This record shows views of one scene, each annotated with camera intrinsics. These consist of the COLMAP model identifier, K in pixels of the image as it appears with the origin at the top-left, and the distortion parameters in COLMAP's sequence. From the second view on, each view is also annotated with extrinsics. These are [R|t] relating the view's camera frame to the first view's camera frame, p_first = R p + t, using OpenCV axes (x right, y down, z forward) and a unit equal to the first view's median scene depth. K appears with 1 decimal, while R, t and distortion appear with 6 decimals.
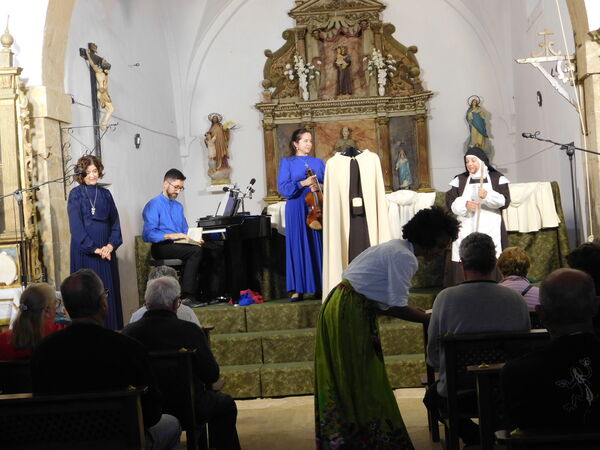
lens RADIAL K [[1053.0, 0, 305.4], [0, 1053.0, 226.7], [0, 0, 1]] dist [0.022997, 0.000000]
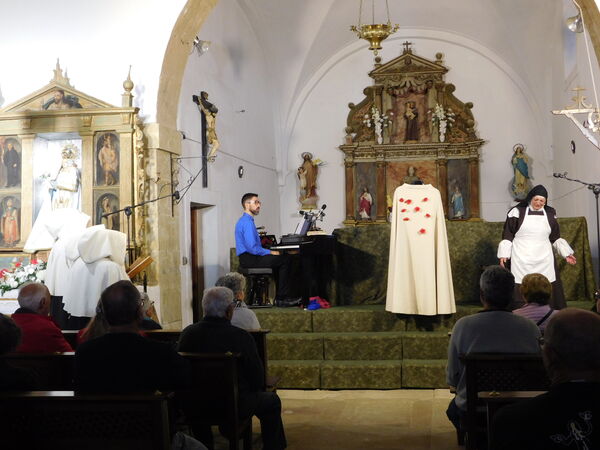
lens RADIAL K [[799.9, 0, 304.4], [0, 799.9, 226.0], [0, 0, 1]] dist [0.014046, 0.000000]
pose [[0.993427, 0.038909, -0.107654, 0.017268], [-0.041213, 0.998965, -0.019265, -0.001677], [0.106793, 0.023575, 0.994002, 0.056423]]
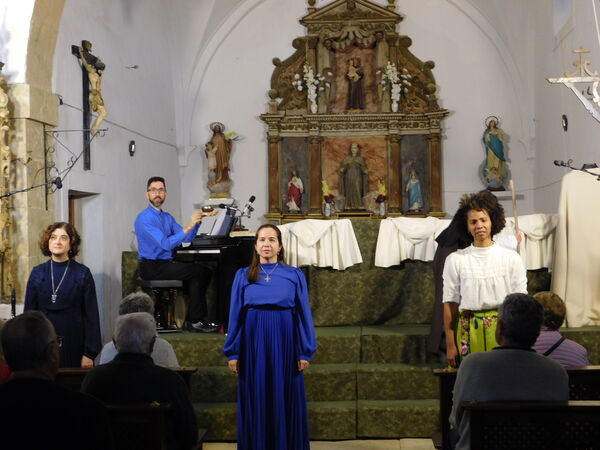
lens RADIAL K [[1053.0, 0, 305.7], [0, 1053.0, 226.4], [0, 0, 1]] dist [0.022997, 0.000000]
pose [[0.998955, 0.045668, -0.001922, -0.000664], [-0.045689, 0.998876, -0.012621, -0.006331], [0.001343, 0.012696, 0.999919, 0.057192]]
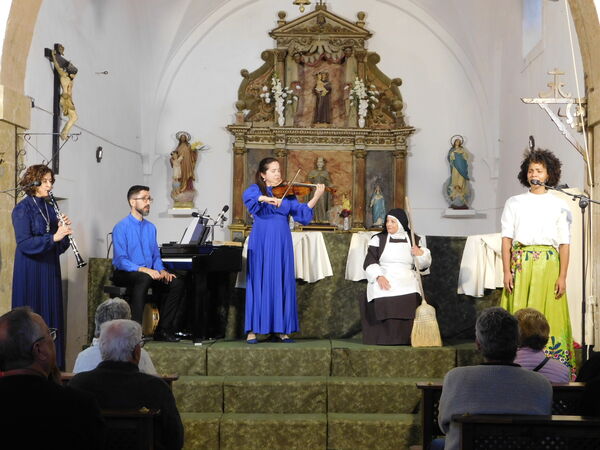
lens RADIAL K [[1053.0, 0, 306.9], [0, 1053.0, 225.1], [0, 0, 1]] dist [0.022997, 0.000000]
pose [[0.996033, 0.075956, 0.046358, -0.013513], [-0.074563, 0.996732, -0.031076, -0.003738], [-0.048567, 0.027496, 0.998441, 0.058486]]
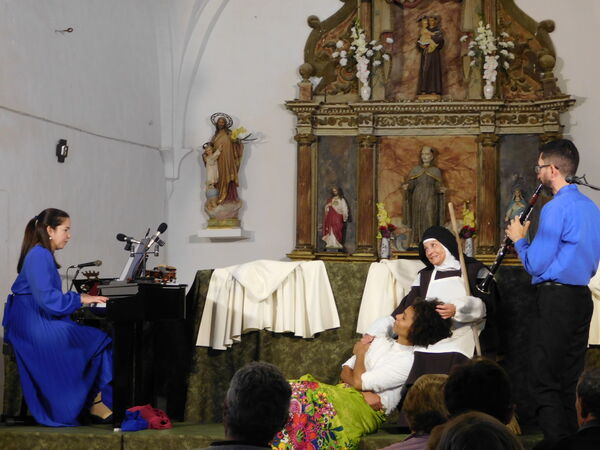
lens RADIAL K [[1635.0, 0, 311.0], [0, 1635.0, 230.9], [0, 0, 1]] dist [0.065849, 0.000000]
pose [[0.988920, 0.061944, -0.134911, 0.103221], [-0.066842, 0.997248, -0.032082, -0.010551], [0.132553, 0.040744, 0.990338, 0.047904]]
